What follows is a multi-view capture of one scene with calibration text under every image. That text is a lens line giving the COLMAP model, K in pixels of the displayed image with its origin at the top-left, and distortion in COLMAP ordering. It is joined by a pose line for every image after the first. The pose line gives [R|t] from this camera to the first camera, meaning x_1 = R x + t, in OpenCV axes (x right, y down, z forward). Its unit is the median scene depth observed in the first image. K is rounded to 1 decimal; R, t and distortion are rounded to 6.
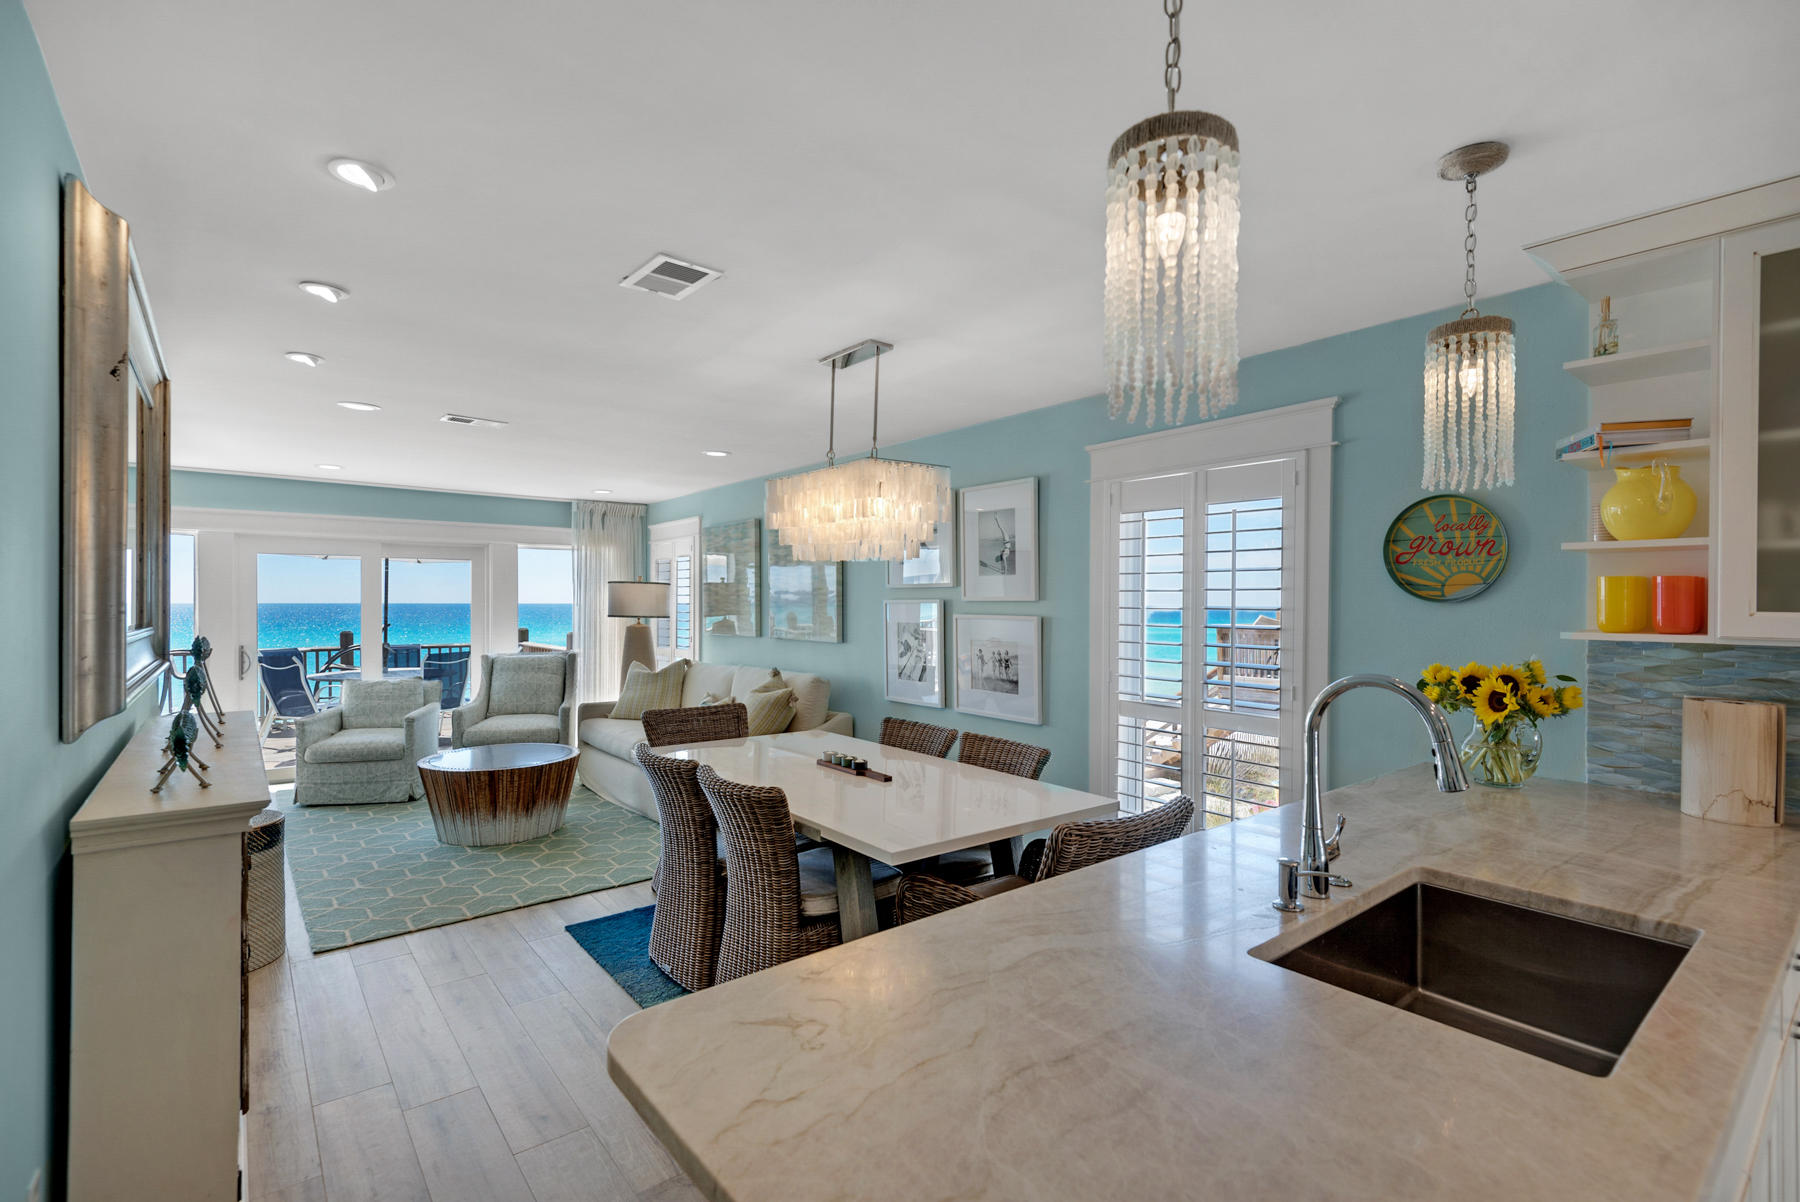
lens RADIAL K [[814.2, 0, 890.3], [0, 814.2, 605.0], [0, 0, 1]] dist [0.032161, -0.025549]
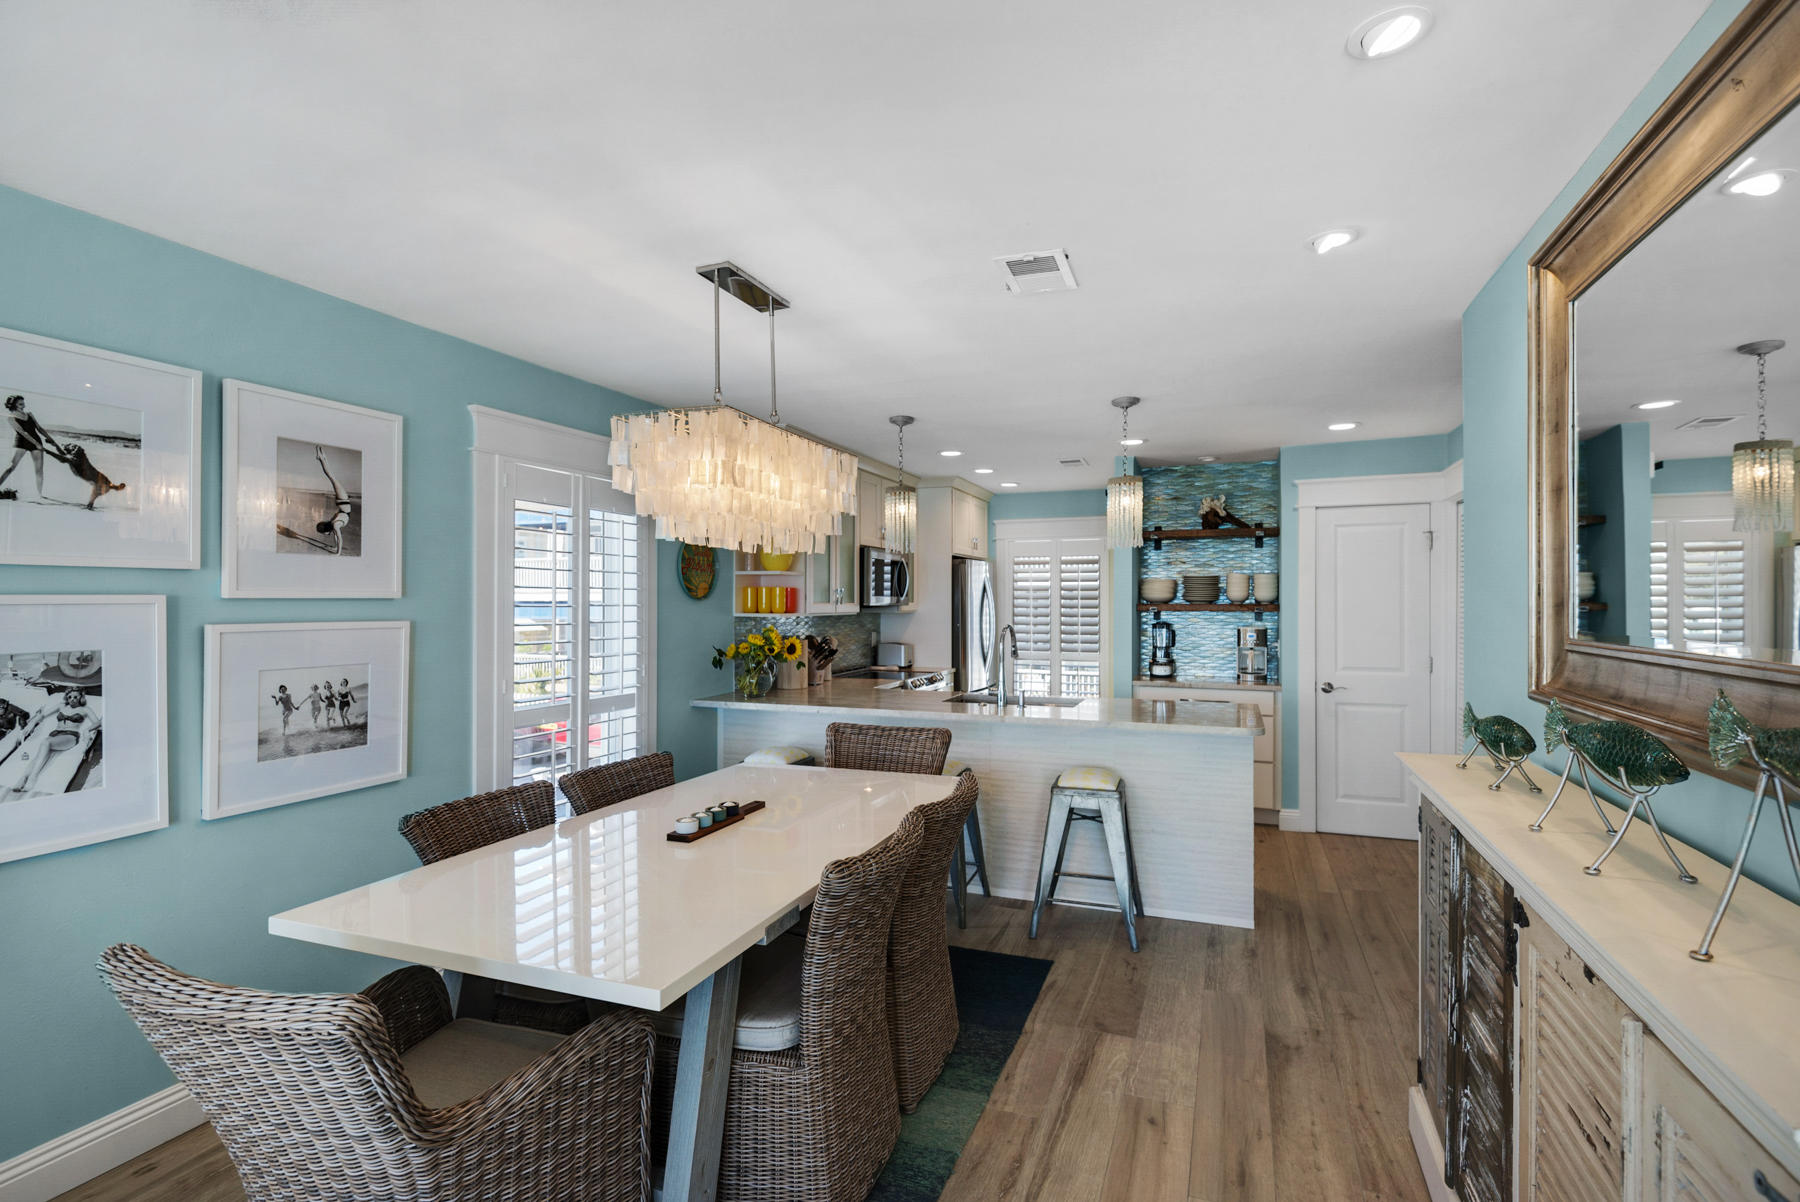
lens RADIAL K [[839.7, 0, 900.0], [0, 839.7, 601.0], [0, 0, 1]] dist [0.031889, -0.024238]
pose [[-0.491921, -0.001800, 0.870638, -0.515473], [0.004913, 0.999976, 0.004843, -0.003385], [-0.870626, 0.006660, -0.491900, 0.791393]]
